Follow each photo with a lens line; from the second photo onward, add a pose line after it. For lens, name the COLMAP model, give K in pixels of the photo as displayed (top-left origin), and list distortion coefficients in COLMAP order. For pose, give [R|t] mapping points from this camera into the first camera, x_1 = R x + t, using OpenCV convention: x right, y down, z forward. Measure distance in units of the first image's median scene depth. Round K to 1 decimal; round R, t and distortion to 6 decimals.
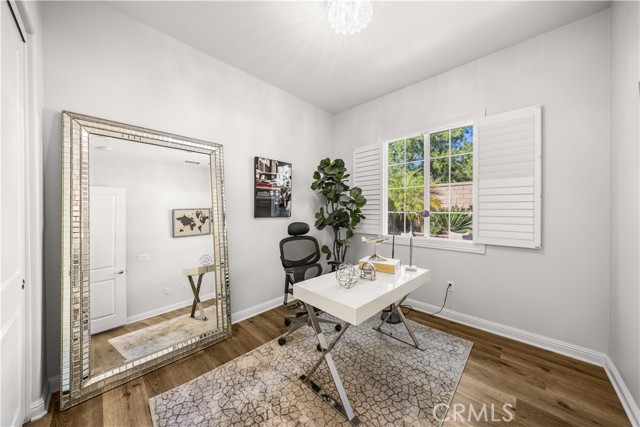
lens RADIAL K [[219.9, 0, 322.4], [0, 219.9, 211.6], [0, 0, 1]] dist [0.000073, -0.000066]
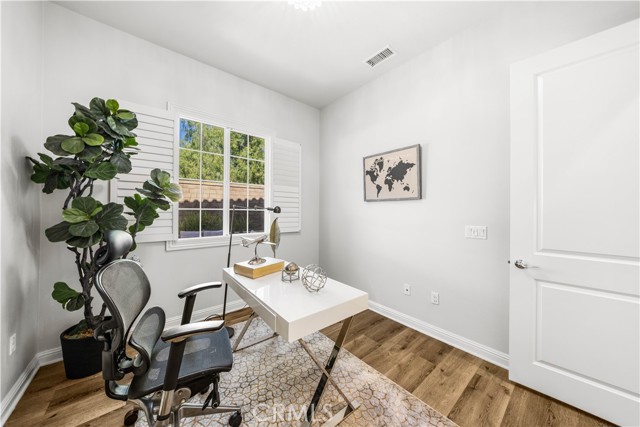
lens RADIAL K [[208.5, 0, 322.5], [0, 208.5, 211.2], [0, 0, 1]] dist [-0.000457, -0.000070]
pose [[0.131321, 0.000042, 0.991340, -0.500177], [0.004176, 0.999991, -0.000596, 0.015990], [-0.991331, 0.004218, 0.131320, 0.593492]]
